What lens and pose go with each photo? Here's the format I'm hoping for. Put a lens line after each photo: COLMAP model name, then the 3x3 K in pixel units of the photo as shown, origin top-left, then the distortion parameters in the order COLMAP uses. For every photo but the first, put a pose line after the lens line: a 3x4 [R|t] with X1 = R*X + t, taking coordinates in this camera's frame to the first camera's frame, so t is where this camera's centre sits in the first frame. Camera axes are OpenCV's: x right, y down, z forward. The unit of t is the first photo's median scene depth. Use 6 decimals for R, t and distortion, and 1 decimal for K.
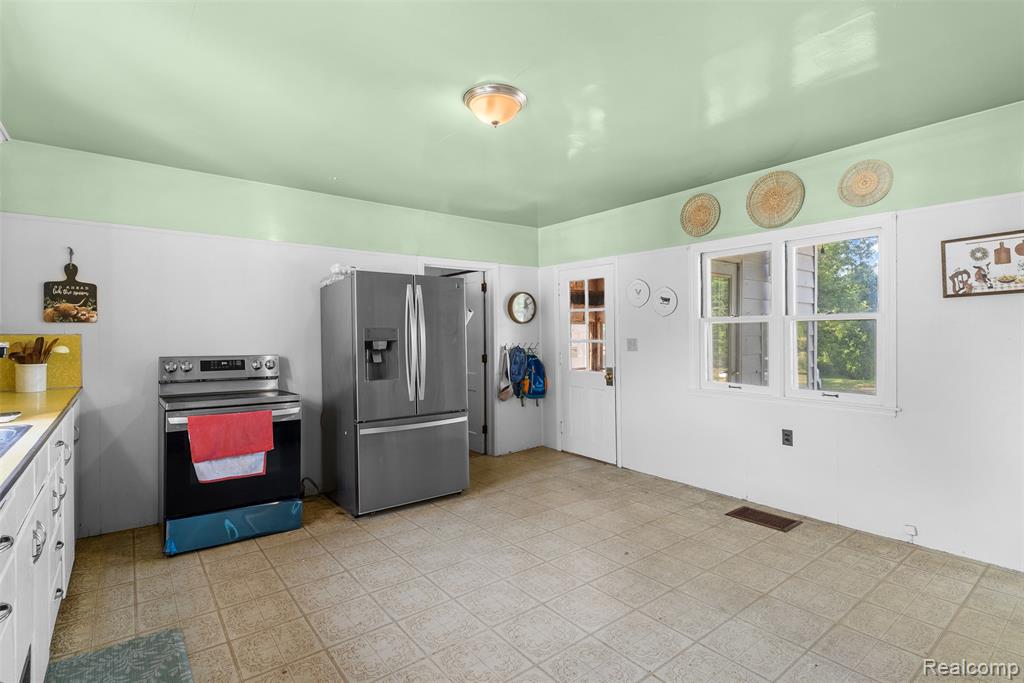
lens RADIAL K [[489.4, 0, 507.4], [0, 489.4, 334.3], [0, 0, 1]] dist [0.000682, 0.000480]
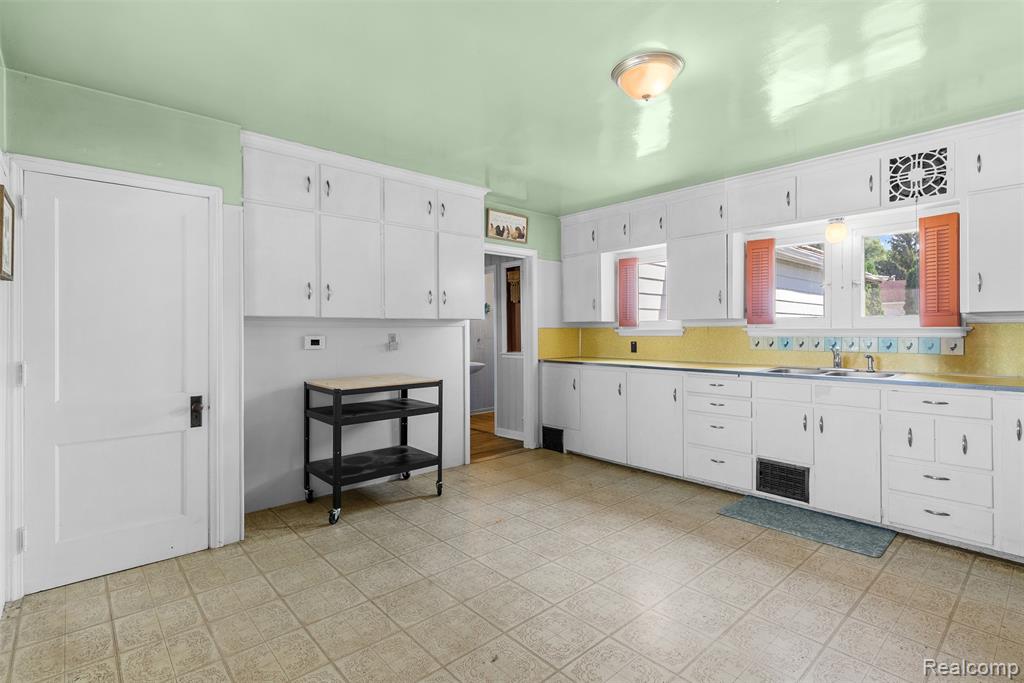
lens RADIAL K [[489.4, 0, 507.4], [0, 489.4, 334.3], [0, 0, 1]] dist [0.000682, 0.000480]
pose [[-0.997729, 0.011498, -0.066370, 0.248505], [0.011156, 0.999923, 0.005513, 0.006555], [0.066429, 0.004760, -0.997780, 1.548615]]
